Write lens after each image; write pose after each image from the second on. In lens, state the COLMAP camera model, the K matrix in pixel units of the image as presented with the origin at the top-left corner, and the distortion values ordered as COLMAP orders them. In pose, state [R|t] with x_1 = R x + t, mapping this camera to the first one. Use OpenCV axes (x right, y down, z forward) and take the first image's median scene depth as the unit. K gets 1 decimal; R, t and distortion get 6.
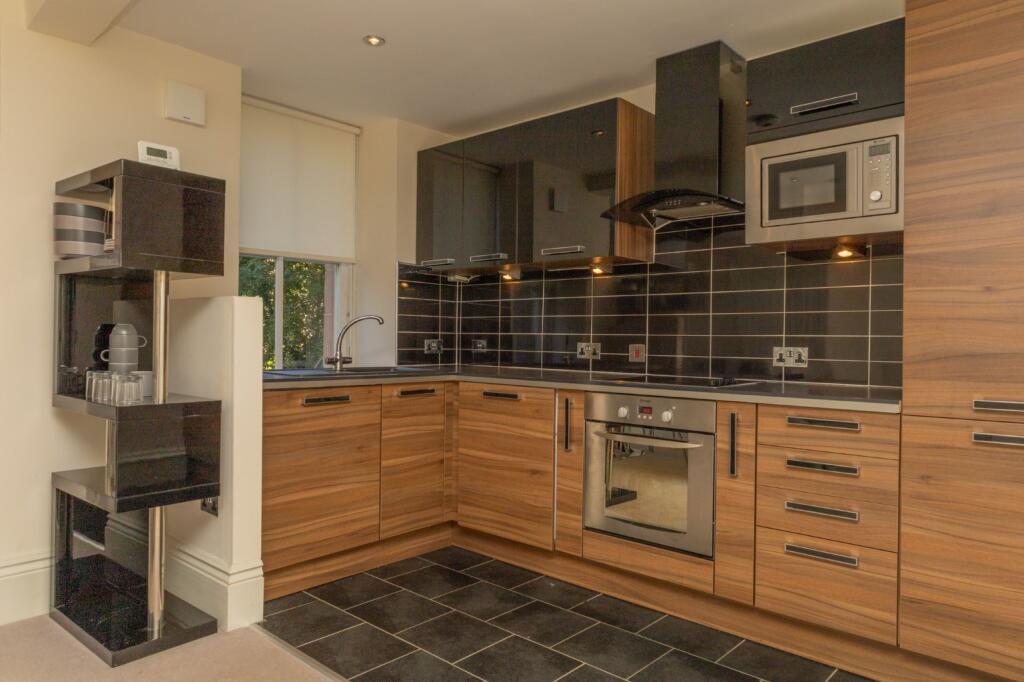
lens RADIAL K [[664.9, 0, 507.4], [0, 664.9, 340.3], [0, 0, 1]] dist [-0.012391, 0.000712]
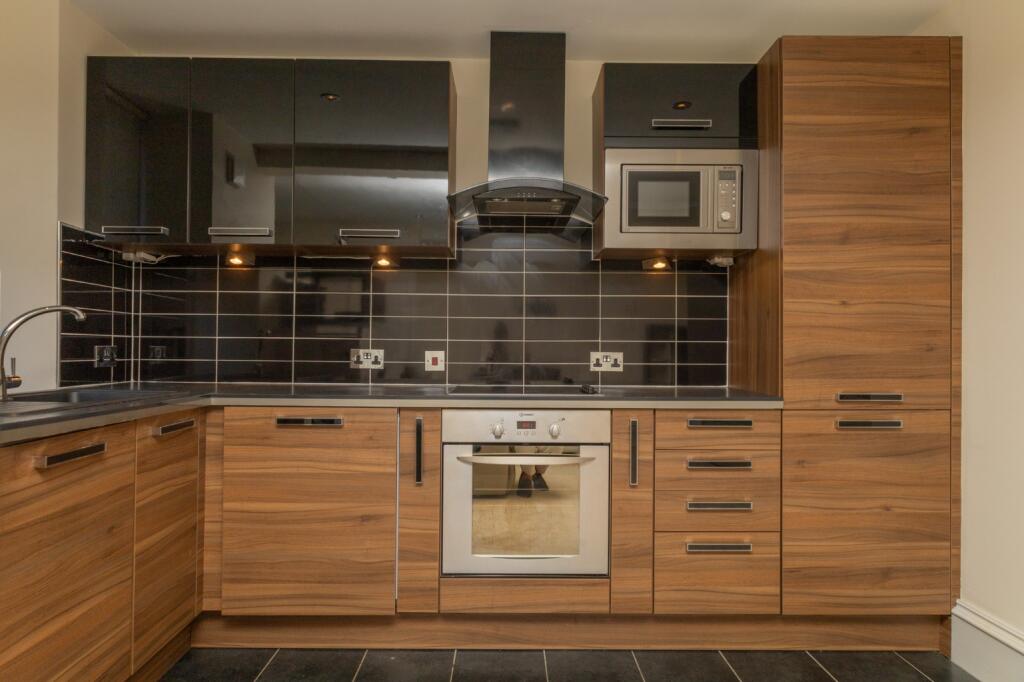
lens RADIAL K [[664.9, 0, 511.7], [0, 664.9, 340.3], [0, 0, 1]] dist [-0.012391, 0.000712]
pose [[0.732274, 0.002419, 0.681006, -0.414084], [0.003124, 0.999971, -0.006911, -0.001199], [-0.681003, 0.007188, 0.732245, 0.375099]]
